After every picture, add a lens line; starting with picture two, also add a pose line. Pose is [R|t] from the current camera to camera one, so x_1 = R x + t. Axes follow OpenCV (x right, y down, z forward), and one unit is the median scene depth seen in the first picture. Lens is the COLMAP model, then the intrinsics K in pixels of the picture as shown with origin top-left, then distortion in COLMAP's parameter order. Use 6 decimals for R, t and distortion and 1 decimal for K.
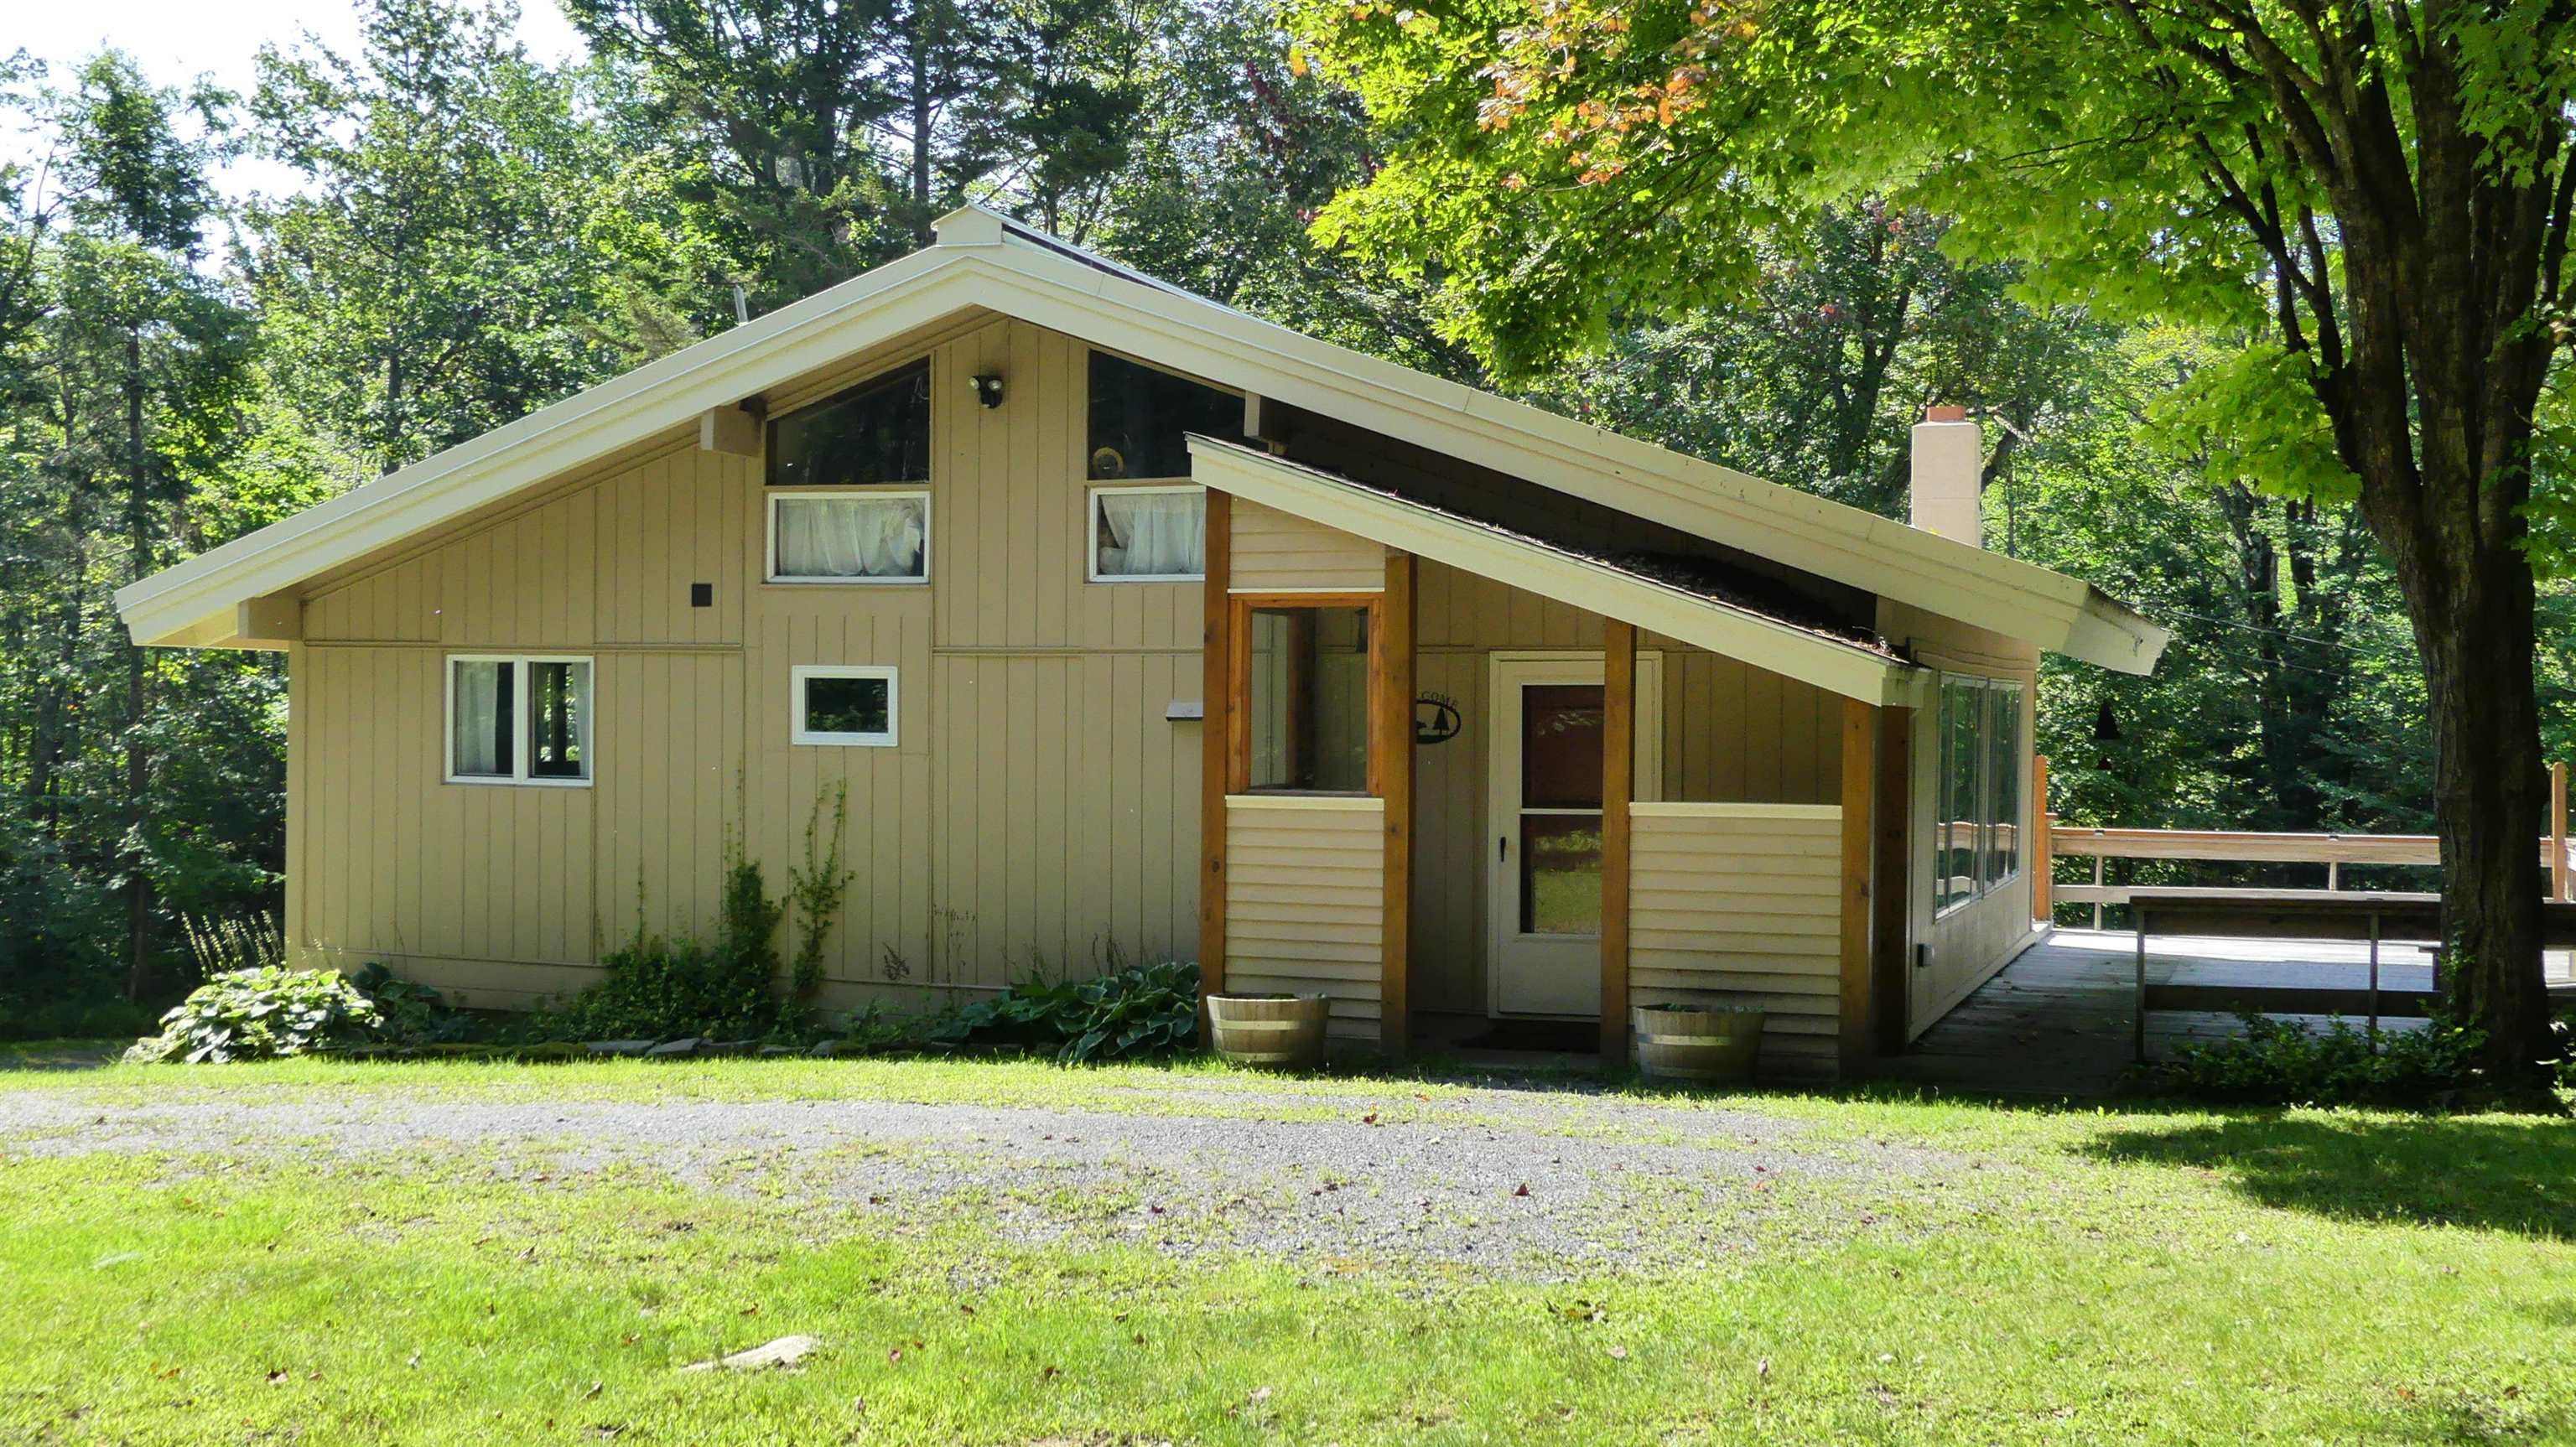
lens RADIAL K [[2874.8, 0, 1288.0], [0, 2874.8, 723.5], [0, 0, 1]] dist [-0.142307, -0.000221]
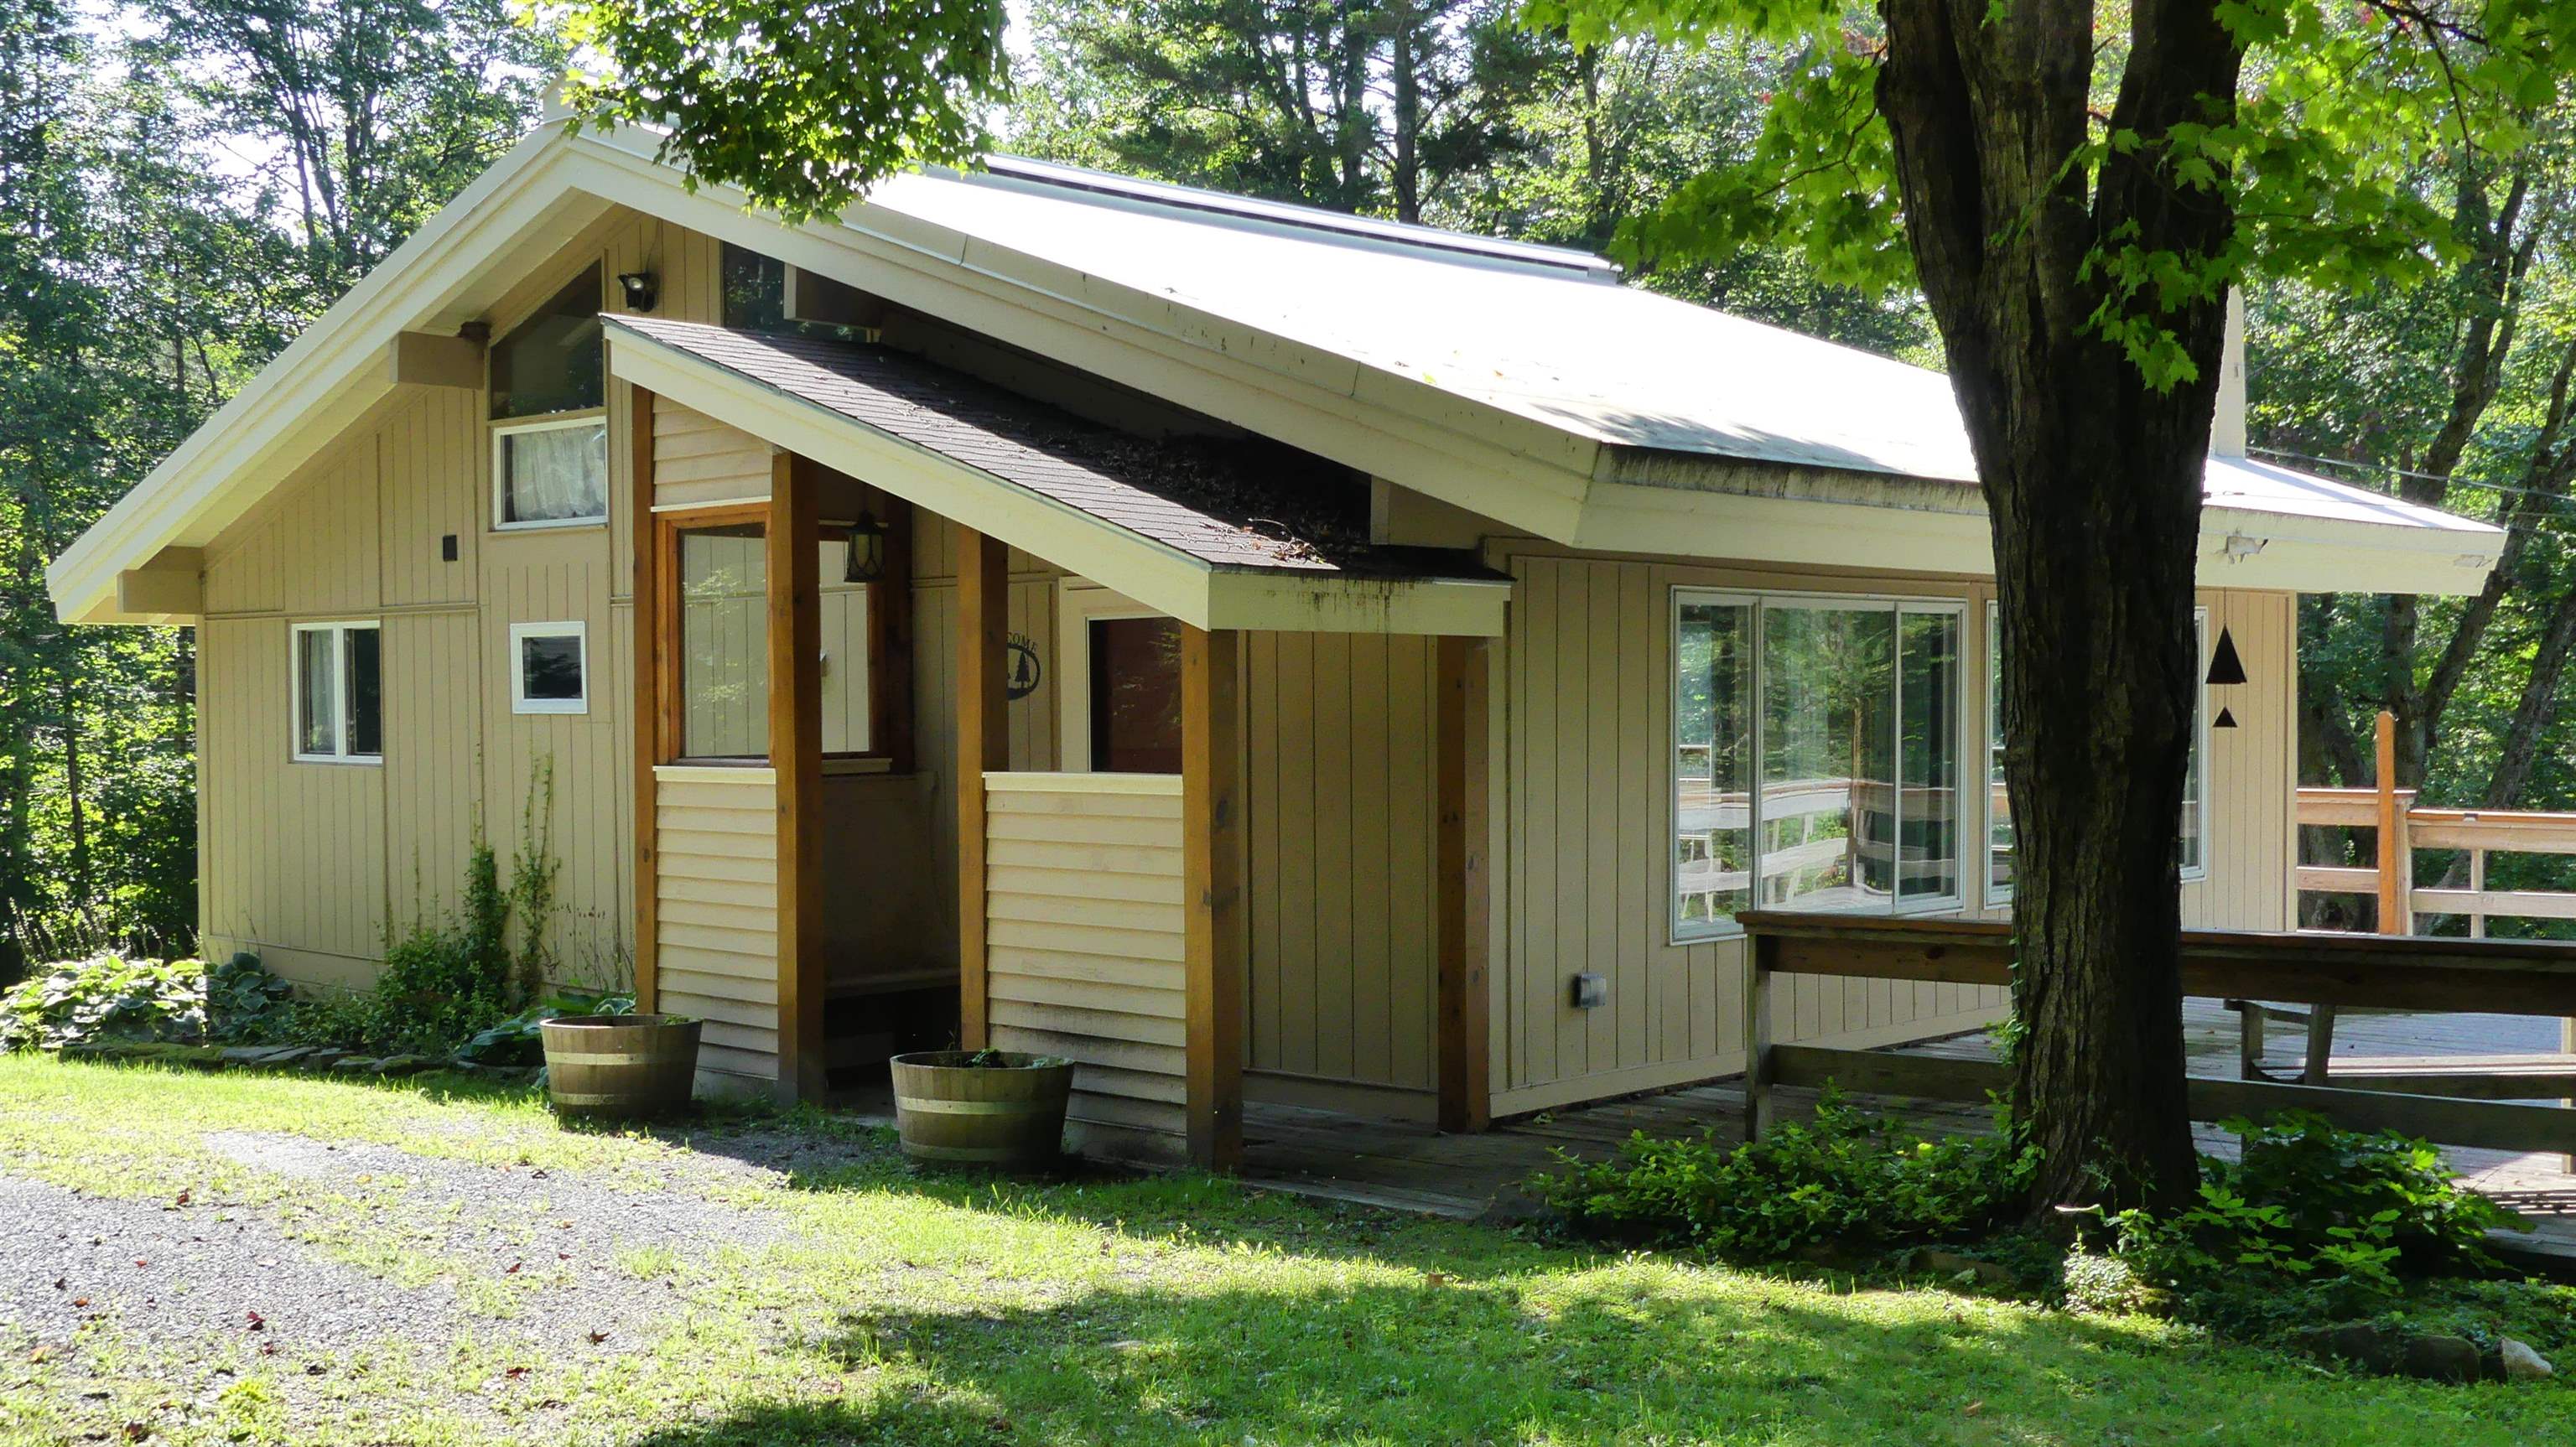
lens RADIAL K [[2874.8, 0, 1288.0], [0, 2874.8, 723.5], [0, 0, 1]] dist [-0.142307, -0.000221]
pose [[0.917713, -0.012942, -0.397033, 0.392343], [0.014991, 0.999886, 0.002056, 0.012092], [0.396961, -0.007839, 0.917802, 0.293929]]
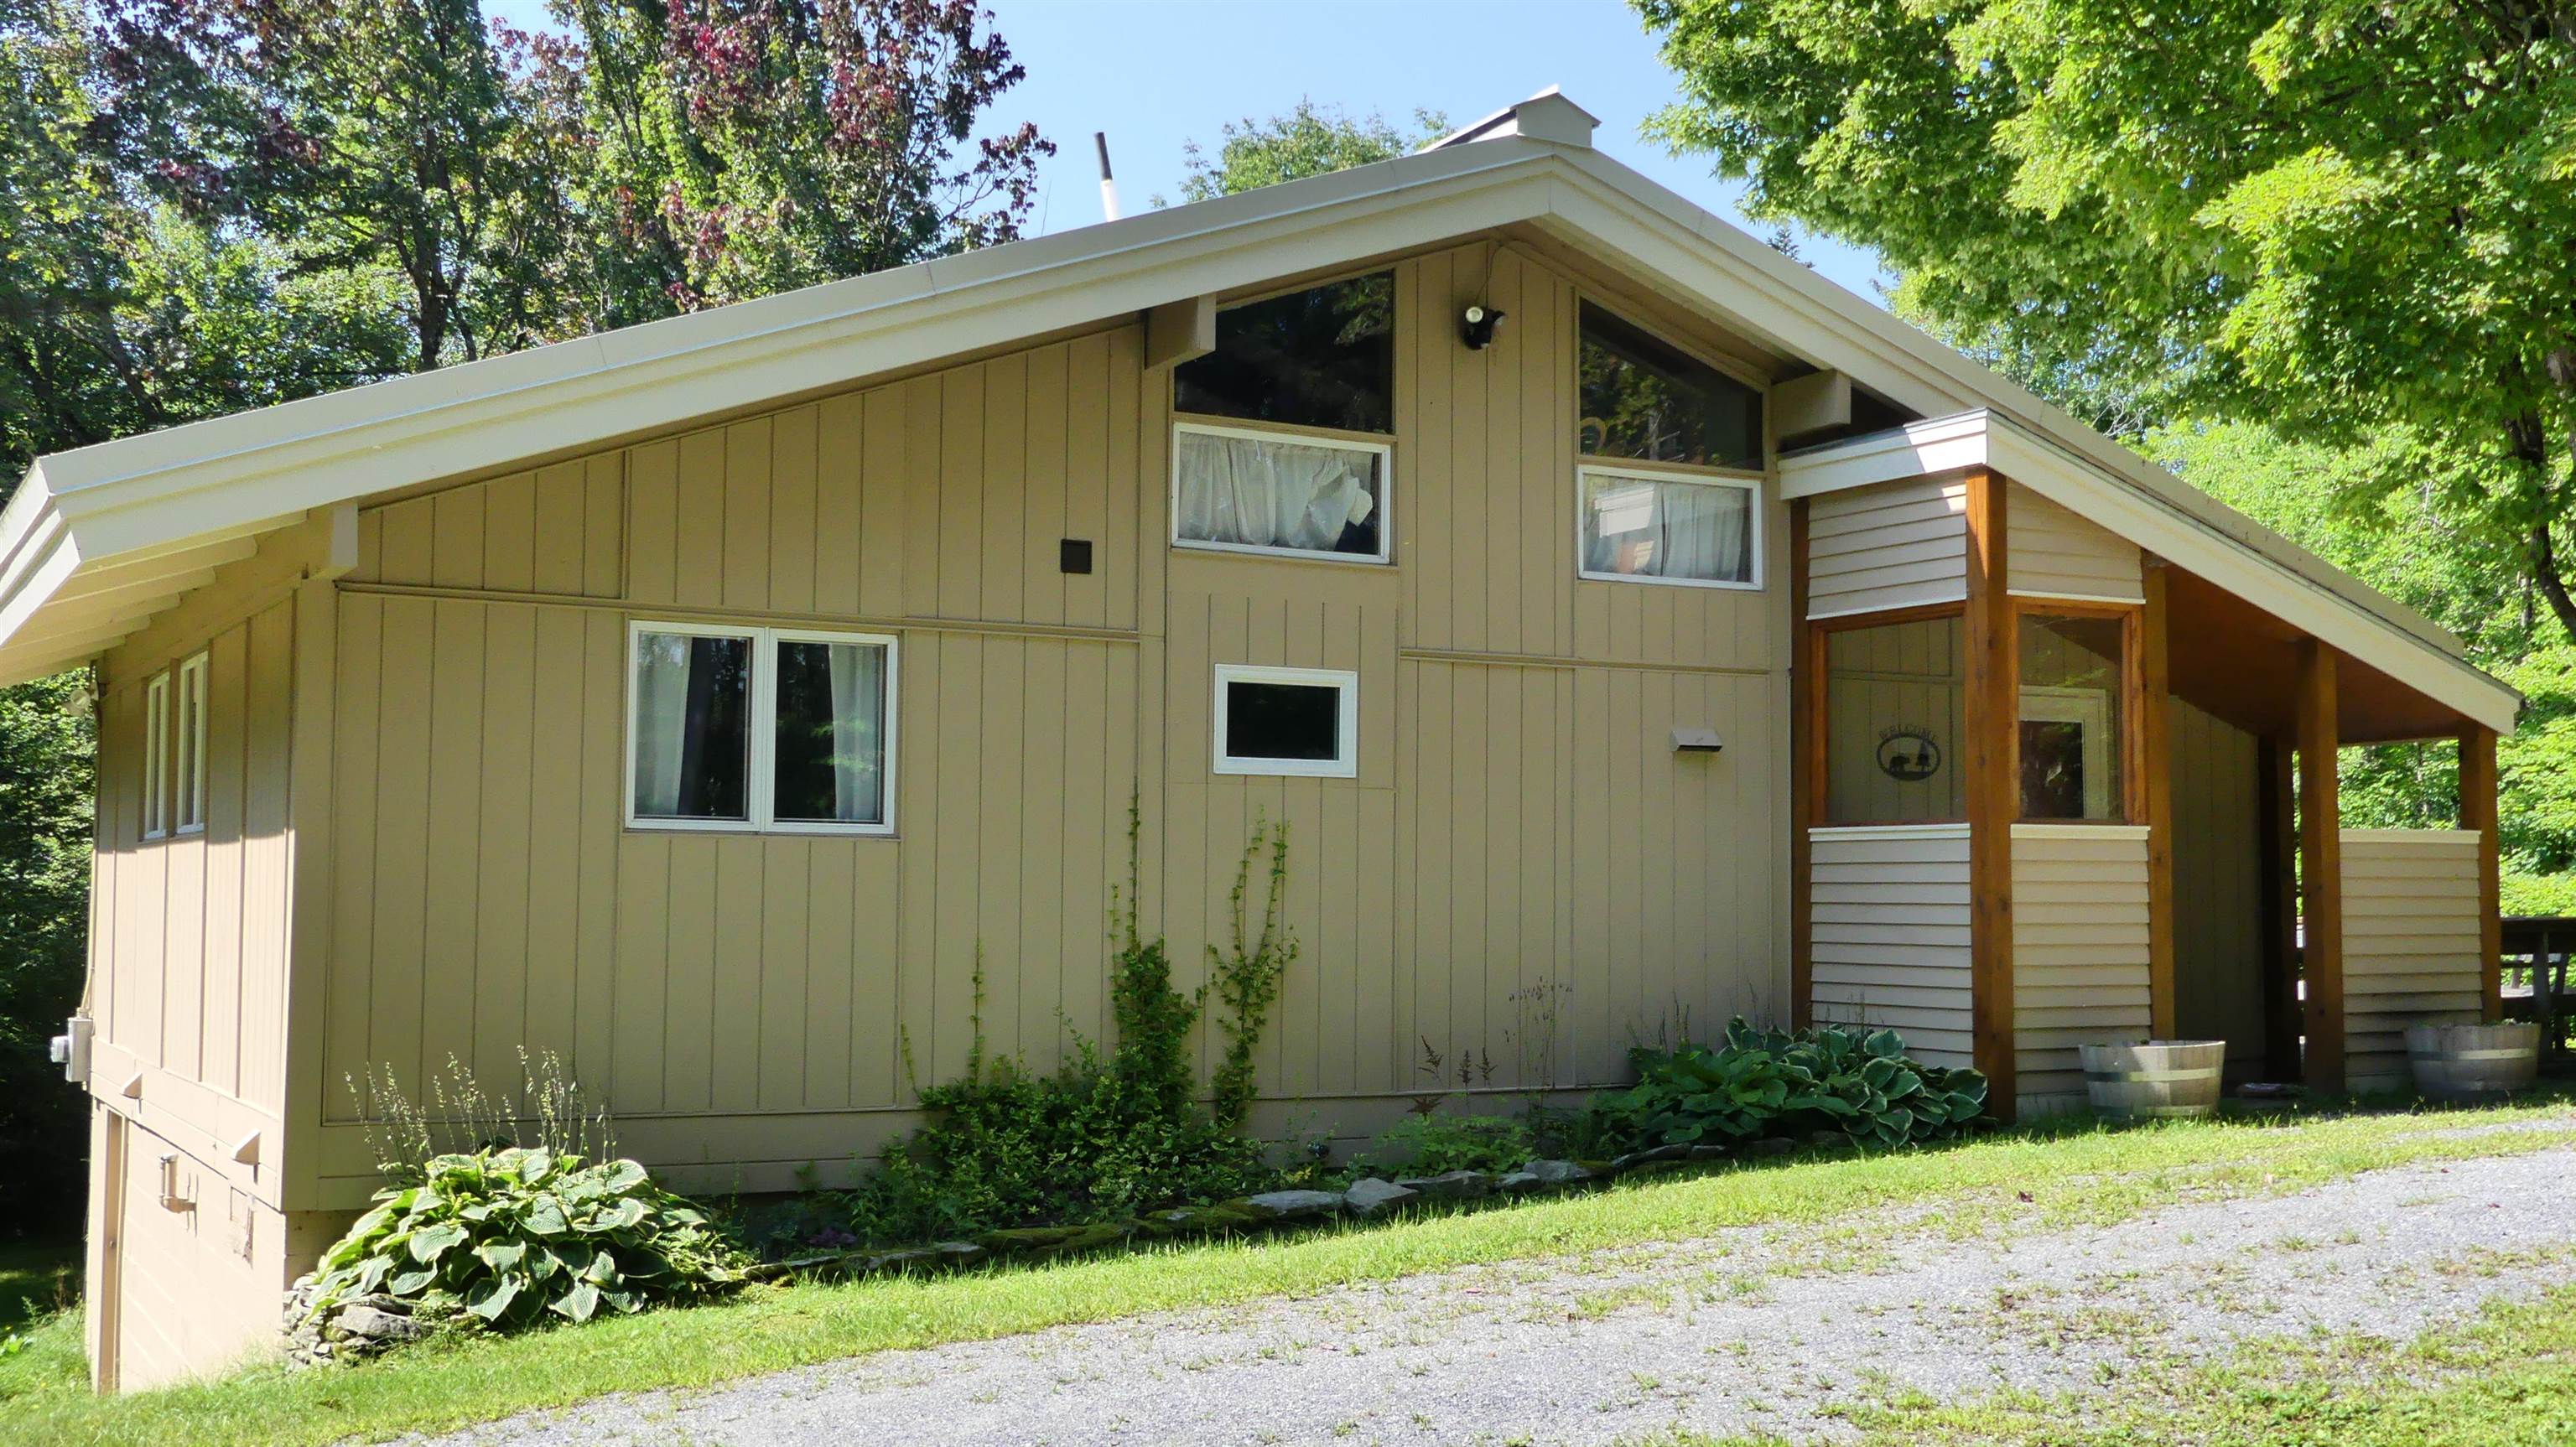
lens RADIAL K [[2874.8, 0, 1288.0], [0, 2874.8, 723.5], [0, 0, 1]] dist [-0.142307, -0.000221]
pose [[0.657962, 0.038918, 0.752045, -0.704540], [0.008465, 0.998218, -0.059063, 0.037586], [-0.753003, 0.045227, 0.656460, 0.513528]]
